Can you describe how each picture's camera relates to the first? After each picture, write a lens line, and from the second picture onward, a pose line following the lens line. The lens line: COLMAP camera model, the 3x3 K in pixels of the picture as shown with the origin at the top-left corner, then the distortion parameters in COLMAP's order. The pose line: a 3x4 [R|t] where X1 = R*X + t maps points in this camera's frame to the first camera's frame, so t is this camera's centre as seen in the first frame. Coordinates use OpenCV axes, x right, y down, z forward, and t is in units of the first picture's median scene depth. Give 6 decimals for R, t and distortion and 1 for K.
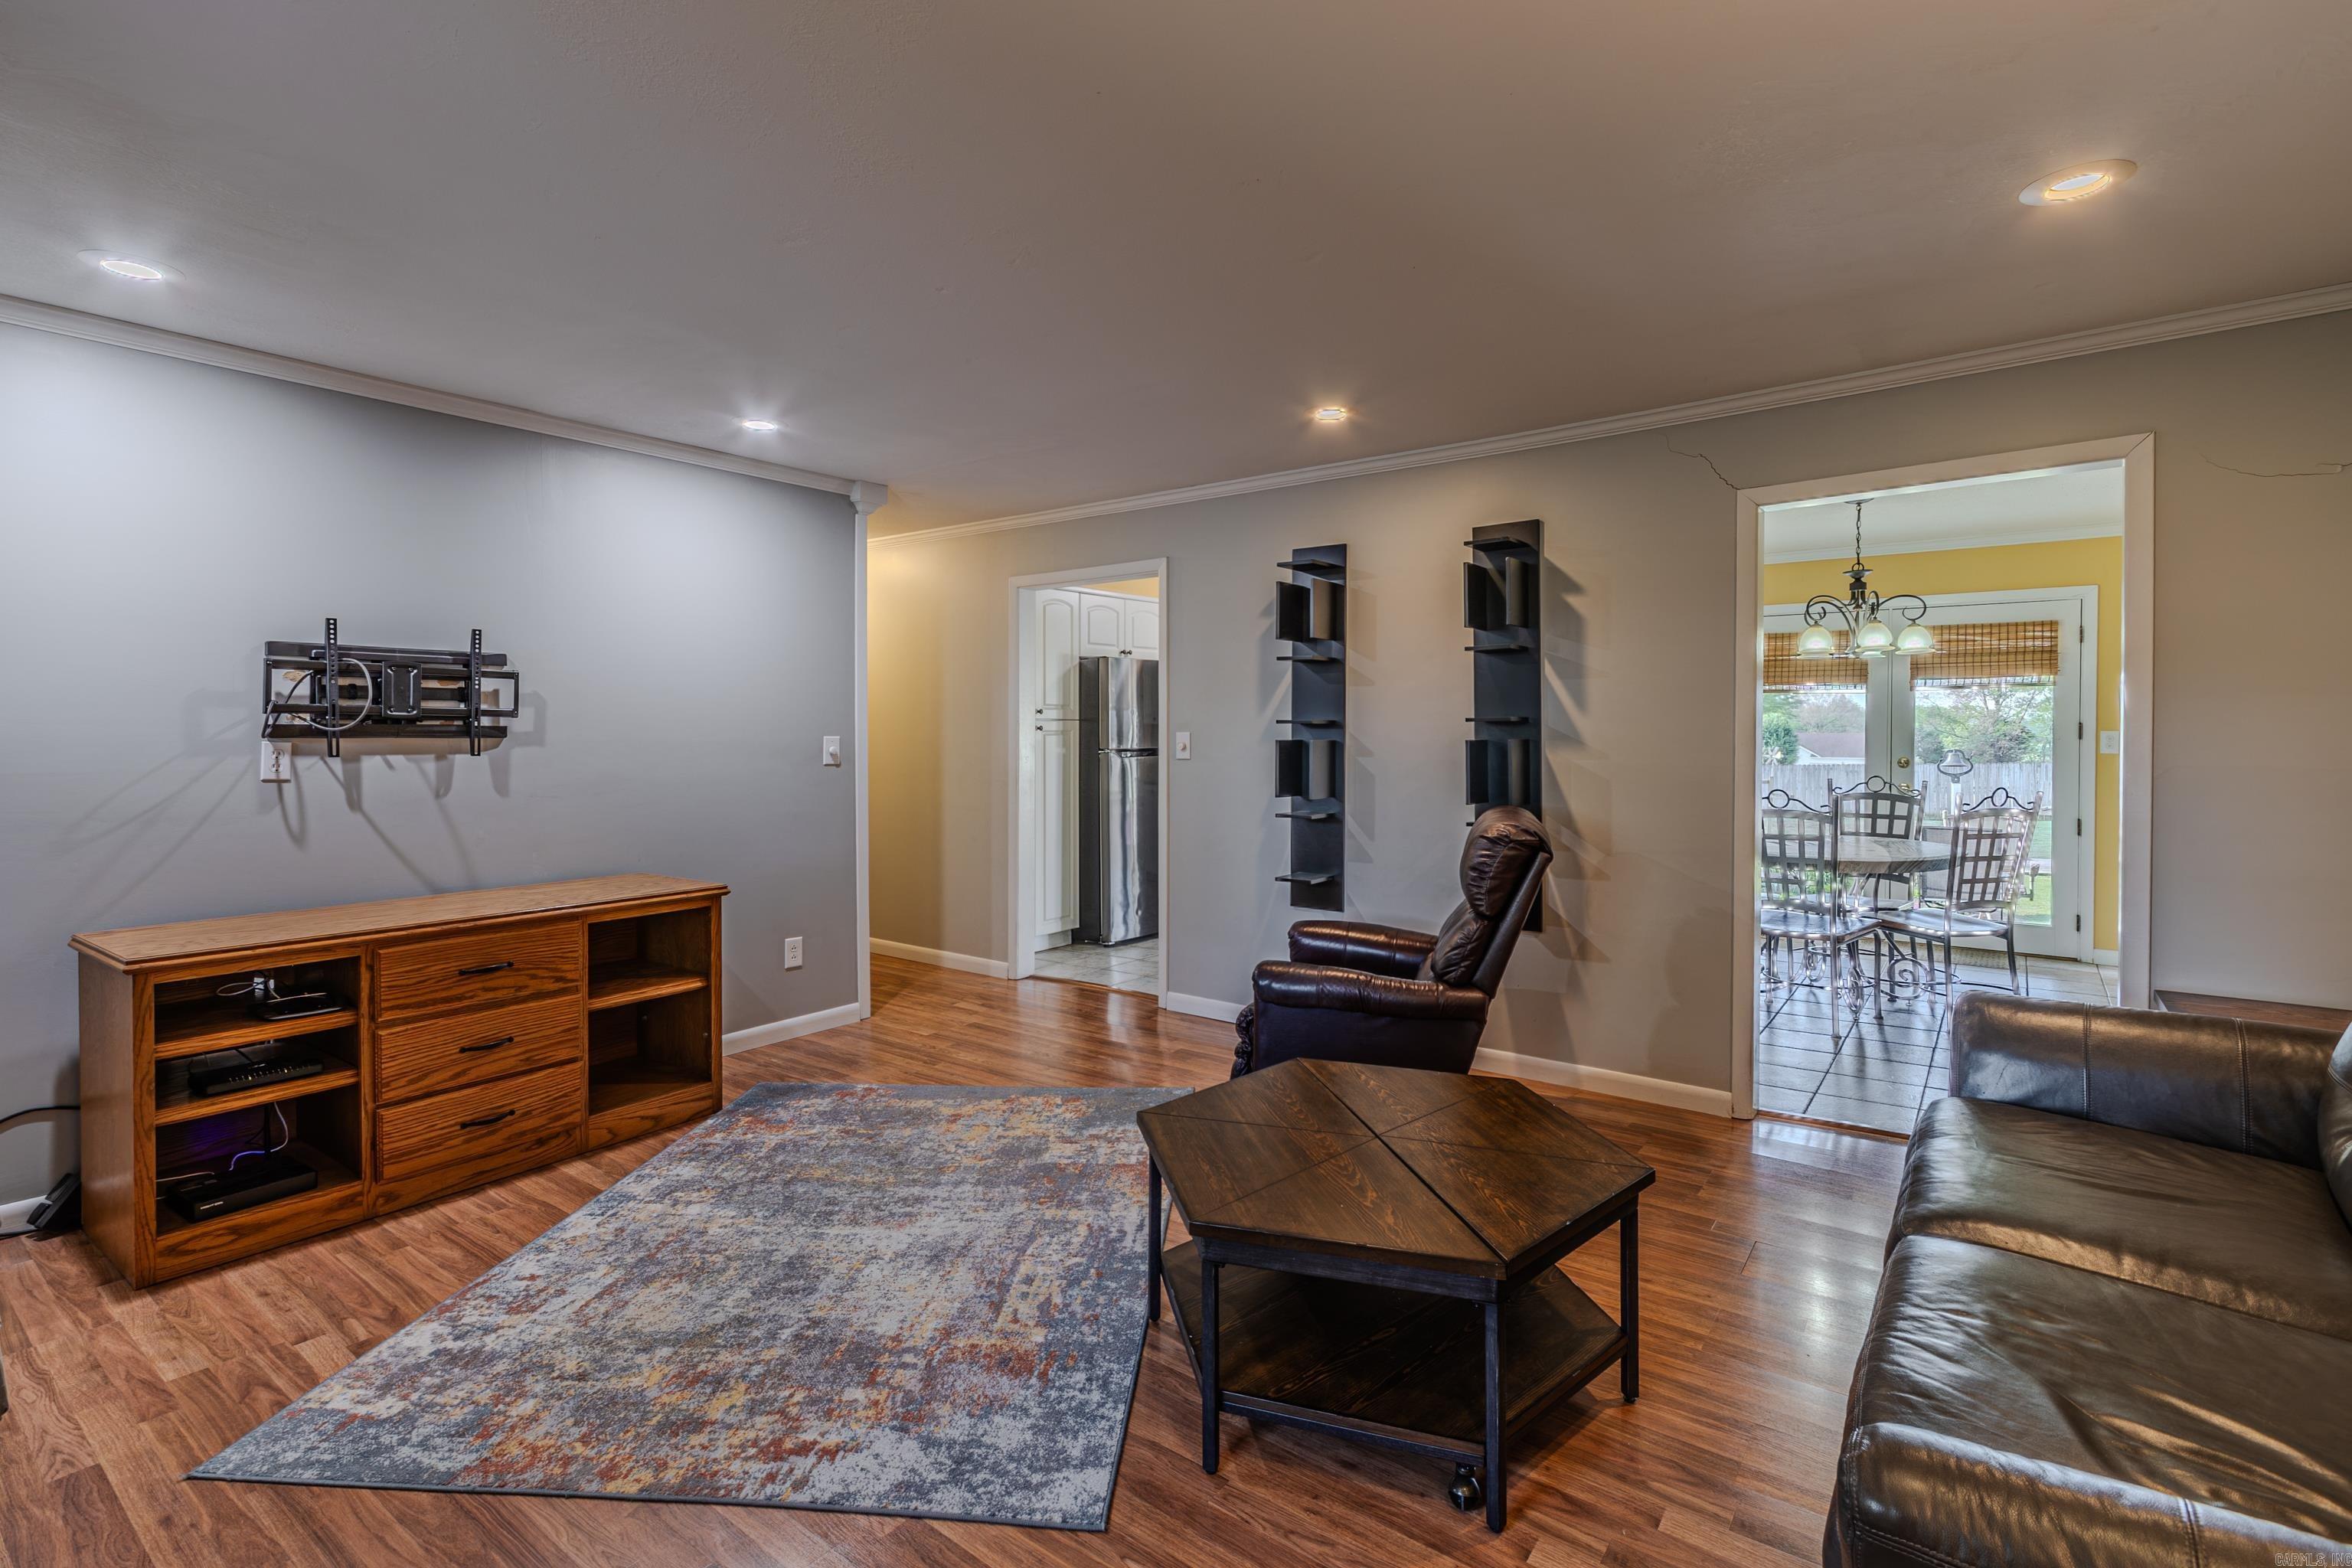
lens RADIAL K [[1088.2, 0, 1199.8], [0, 1088.2, 740.4], [0, 0, 1]] dist [0.009780, -0.003262]
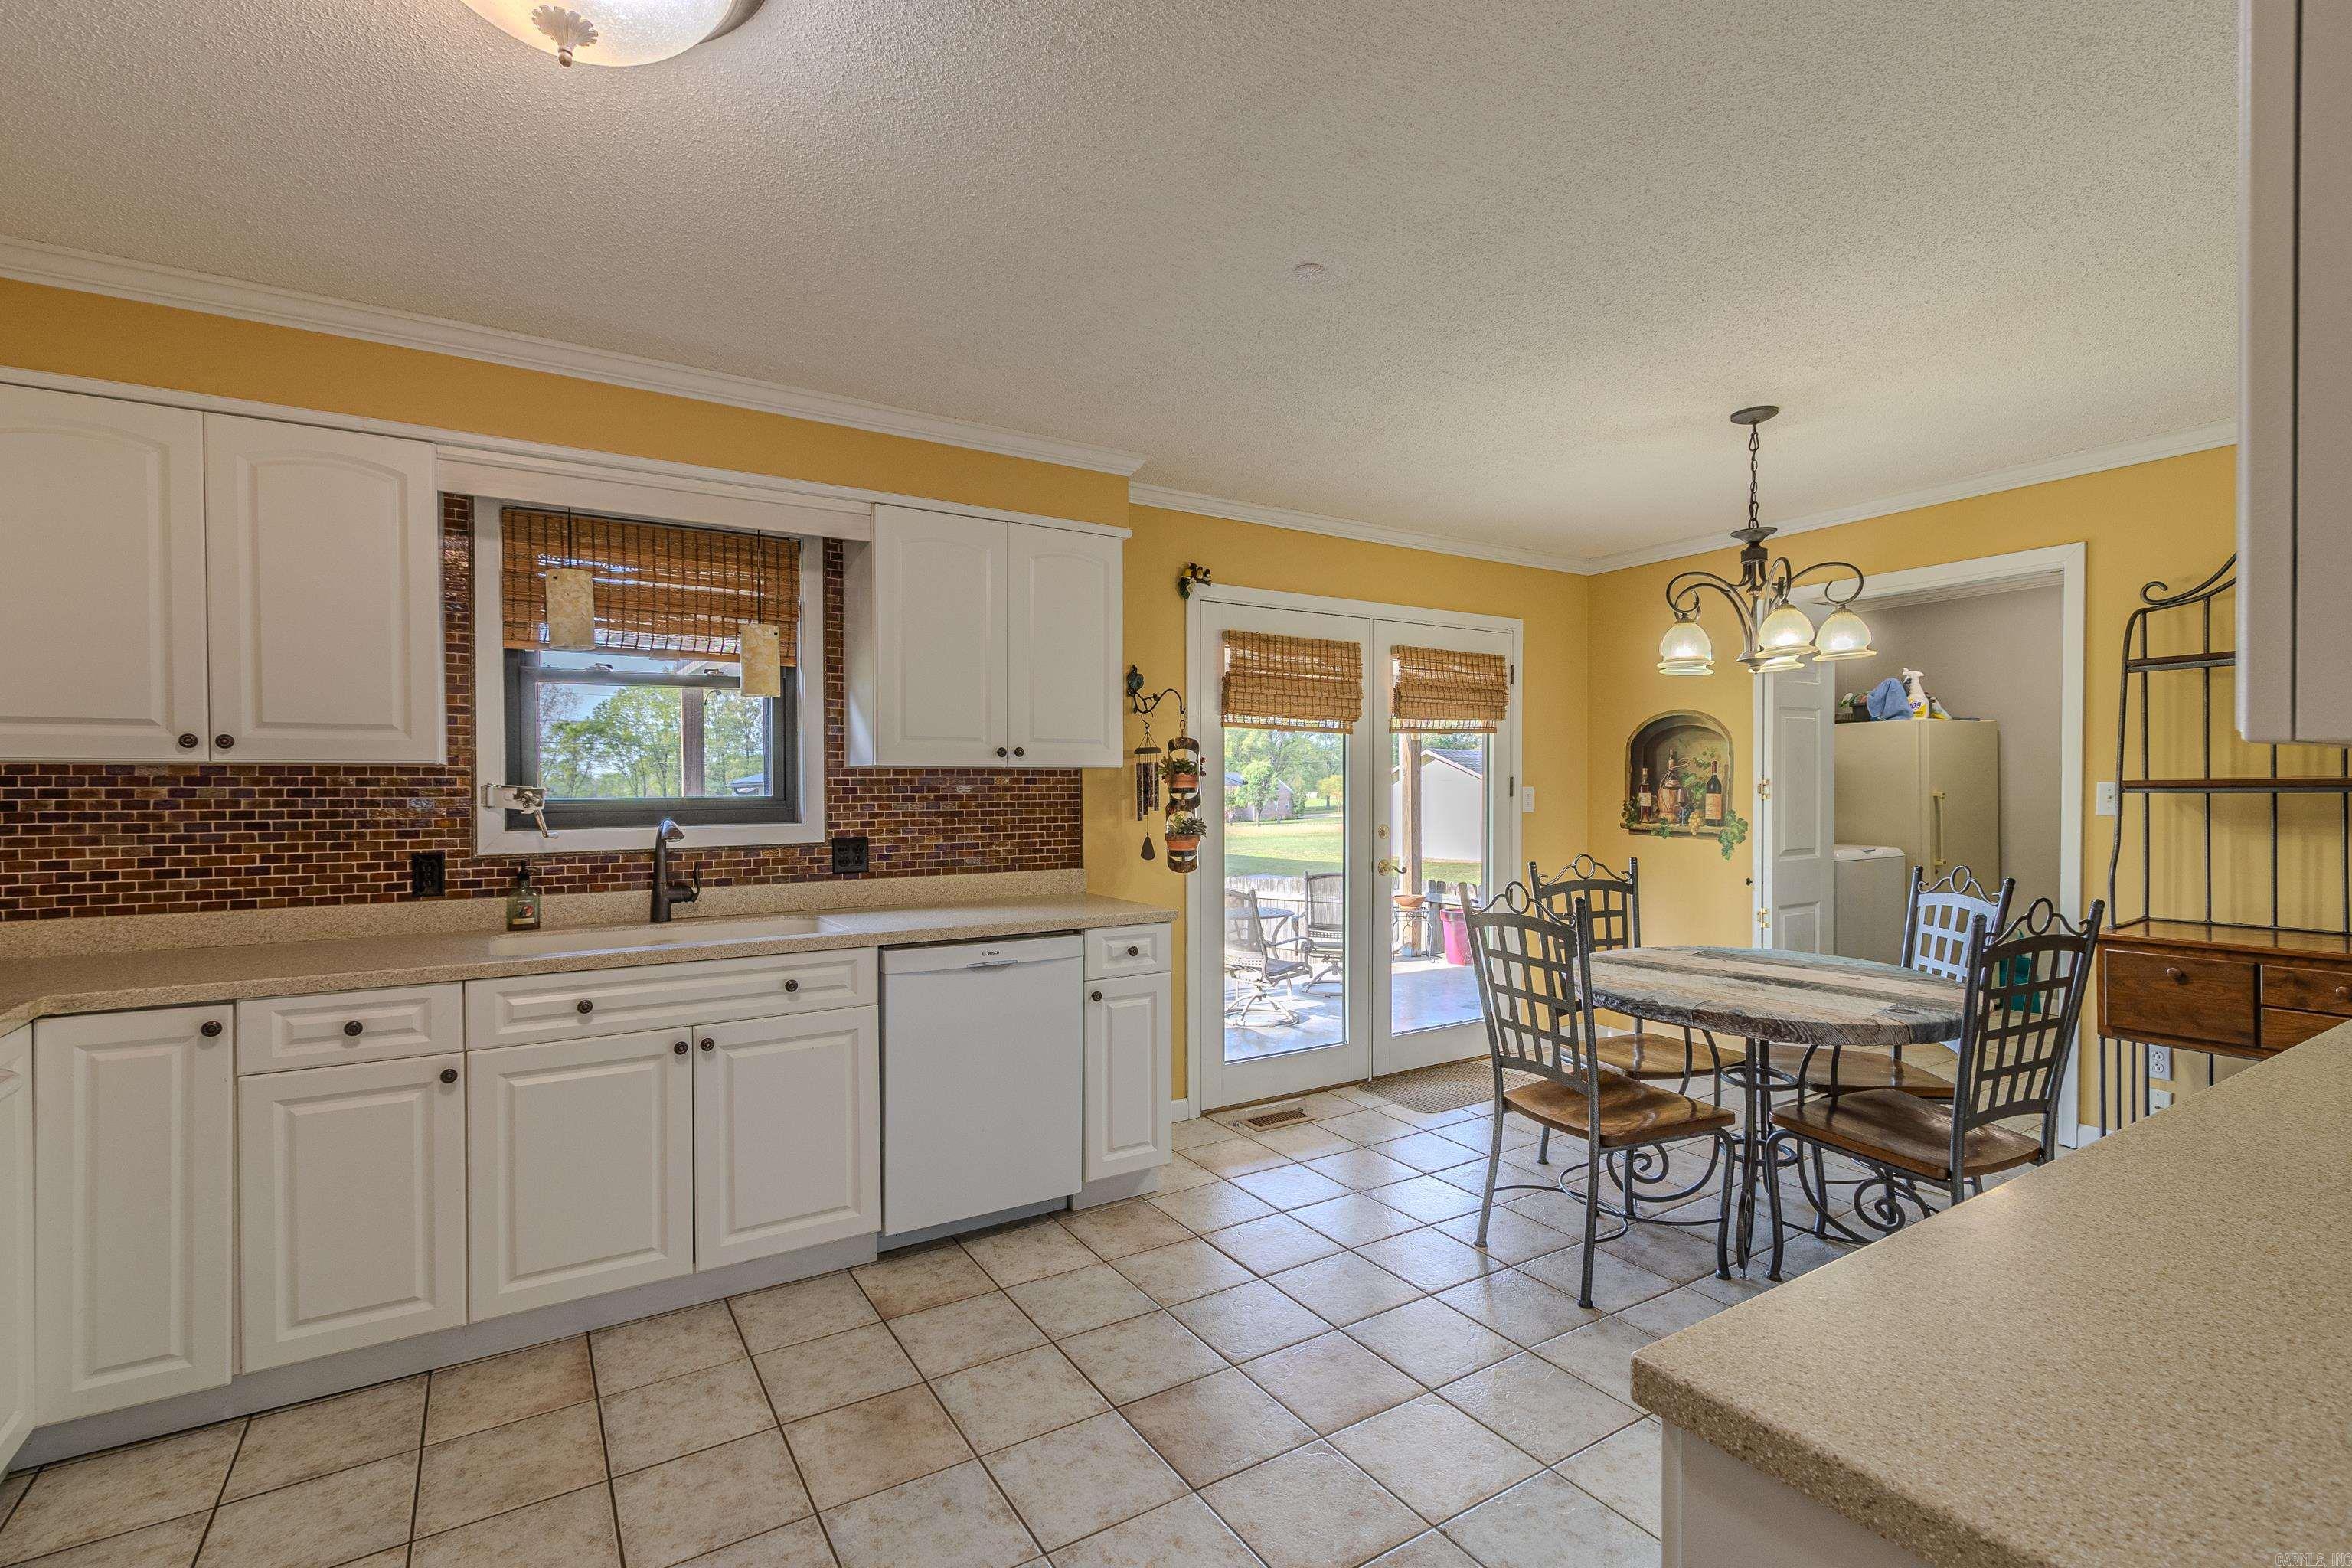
lens RADIAL K [[1088.2, 0, 1199.7], [0, 1088.2, 796.2], [0, 0, 1]] dist [0.009780, -0.003262]
pose [[0.368732, -0.012229, 0.929455, -0.182438], [0.014682, 0.999865, 0.007331, -0.024000], [-0.929420, 0.010943, 0.368862, 2.018603]]
